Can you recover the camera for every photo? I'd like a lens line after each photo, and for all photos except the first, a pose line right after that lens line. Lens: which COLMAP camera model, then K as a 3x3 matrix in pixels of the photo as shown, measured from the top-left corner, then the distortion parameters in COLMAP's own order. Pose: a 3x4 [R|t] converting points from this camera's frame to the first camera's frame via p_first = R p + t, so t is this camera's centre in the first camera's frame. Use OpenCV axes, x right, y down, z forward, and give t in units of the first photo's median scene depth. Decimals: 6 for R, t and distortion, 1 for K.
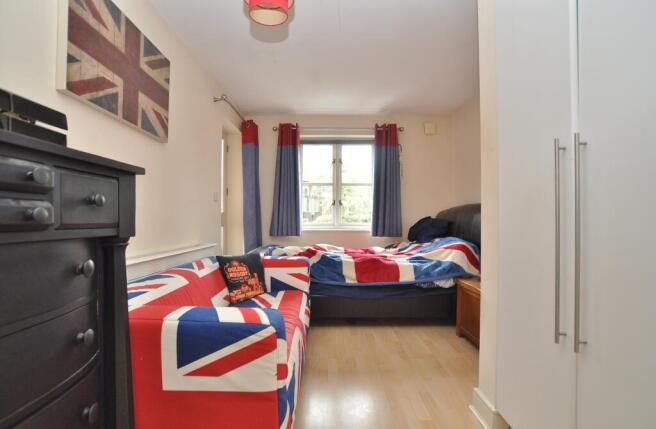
lens RADIAL K [[312.6, 0, 327.7], [0, 312.6, 216.8], [0, 0, 1]] dist [-0.019671, 0.001078]
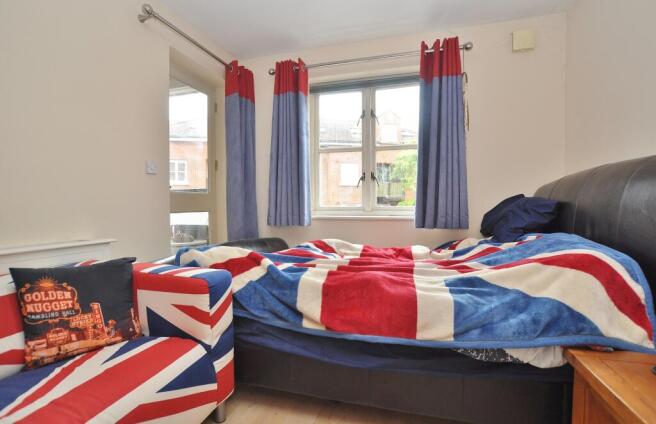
lens RADIAL K [[312.6, 0, 327.8], [0, 312.6, 211.2], [0, 0, 1]] dist [-0.019671, 0.001078]
pose [[0.958289, 0.000474, -0.285800, 0.201866], [0.007041, 0.999656, 0.025267, 0.017433], [0.285713, -0.026225, 0.957956, 0.479867]]
